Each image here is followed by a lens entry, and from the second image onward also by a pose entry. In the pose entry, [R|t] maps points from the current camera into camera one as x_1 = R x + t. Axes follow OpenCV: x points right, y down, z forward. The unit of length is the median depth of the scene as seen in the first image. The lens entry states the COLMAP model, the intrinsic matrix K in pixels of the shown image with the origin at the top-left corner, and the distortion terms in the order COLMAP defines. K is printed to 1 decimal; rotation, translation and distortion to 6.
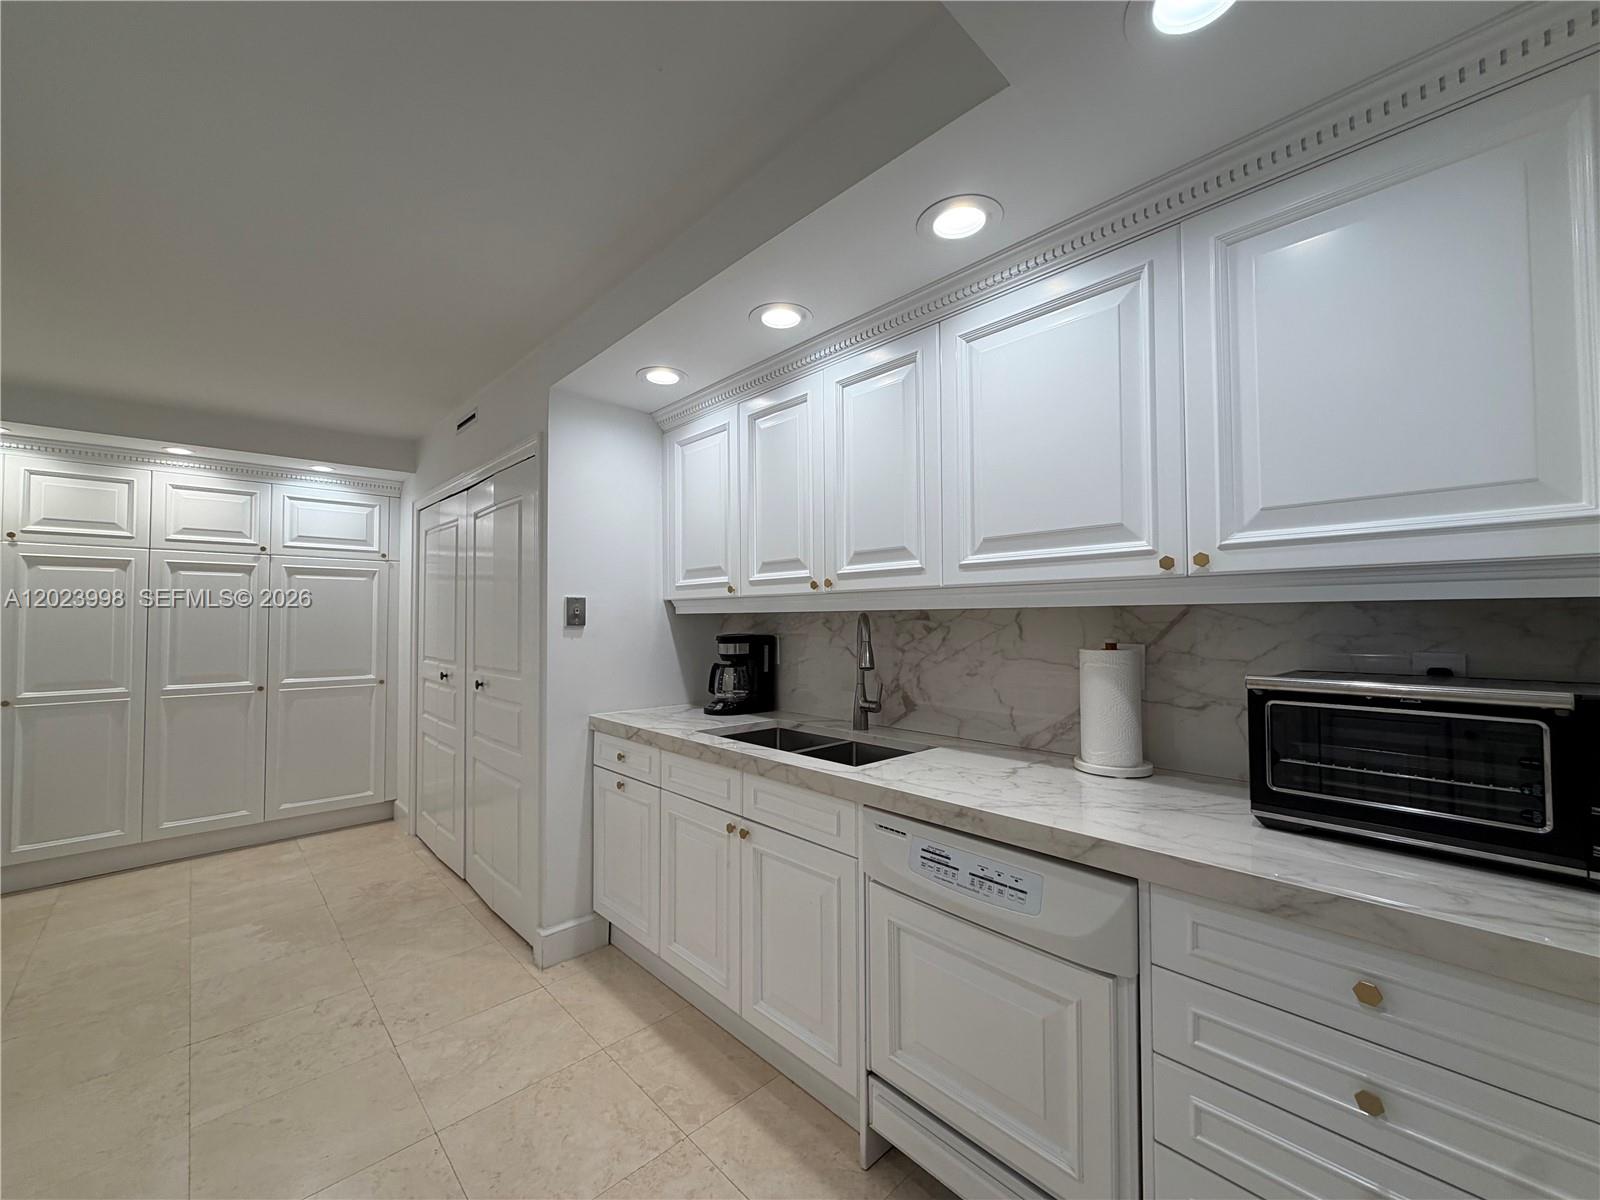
lens RADIAL K [[637.2, 0, 795.4], [0, 637.2, 601.9], [0, 0, 1]] dist [0.000710, -0.000319]
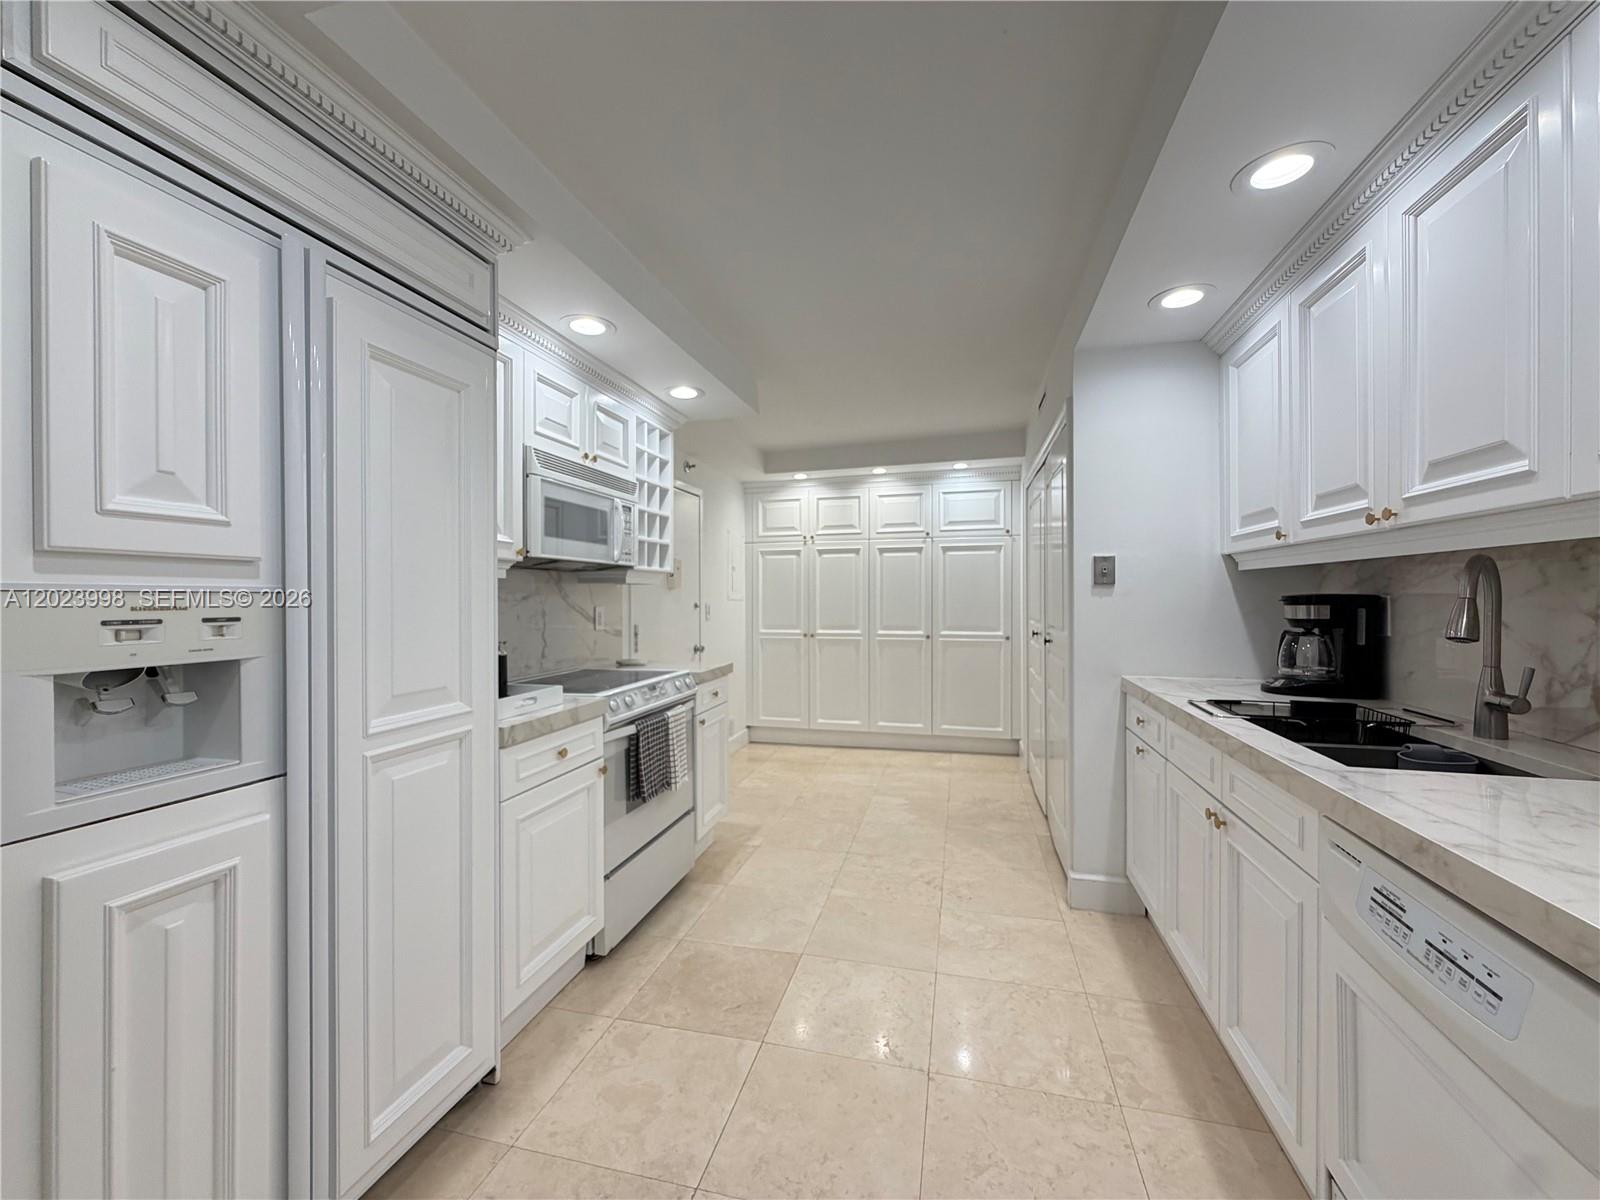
lens RADIAL K [[639.3, 0, 795.2], [0, 639.3, 602.2], [0, 0, 1]] dist [0.000239, -0.000274]
pose [[0.527258, 0.009453, -0.849652, 0.282734], [0.026619, 0.999264, 0.027636, 0.028388], [0.849288, -0.037188, 0.526618, 0.075394]]
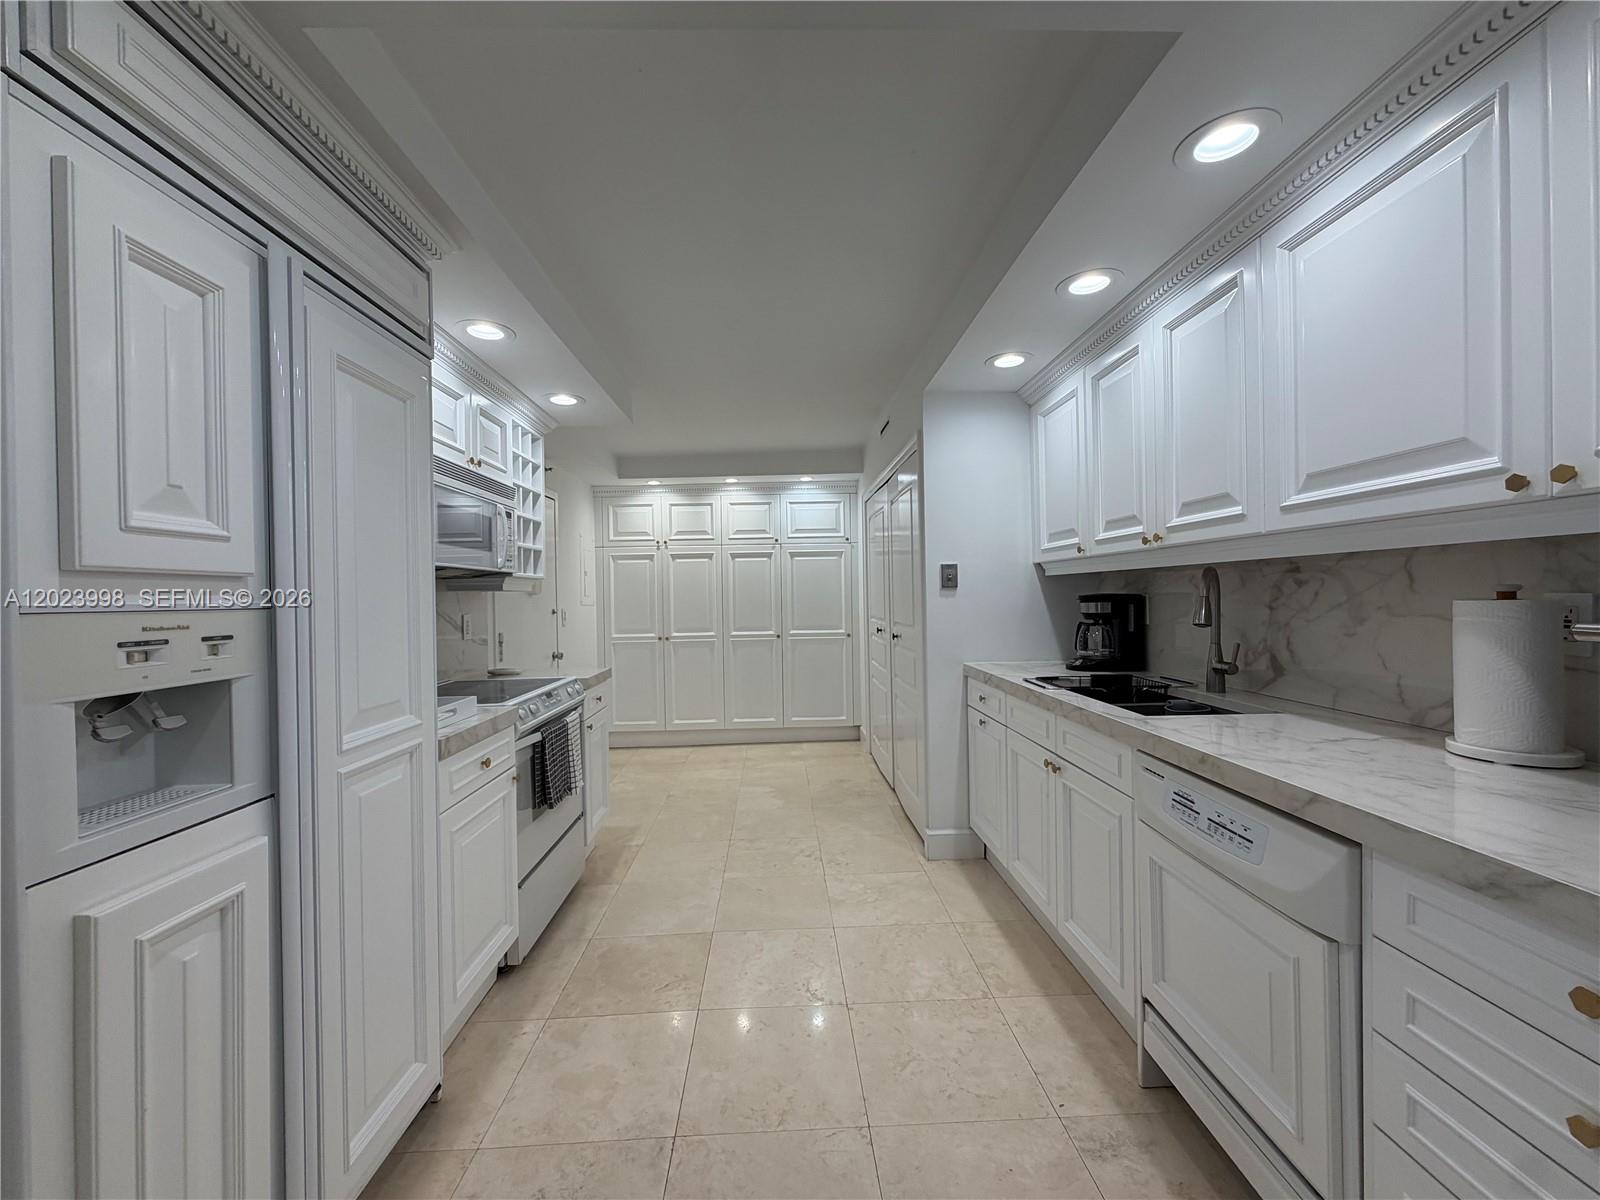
lens RADIAL K [[637.2, 0, 795.4], [0, 637.2, 601.9], [0, 0, 1]] dist [0.000710, -0.000319]
pose [[0.747207, -0.003561, -0.664582, 0.267205], [0.034424, 0.998851, 0.033351, 0.016436], [0.663700, -0.047797, 0.746470, -0.098512]]
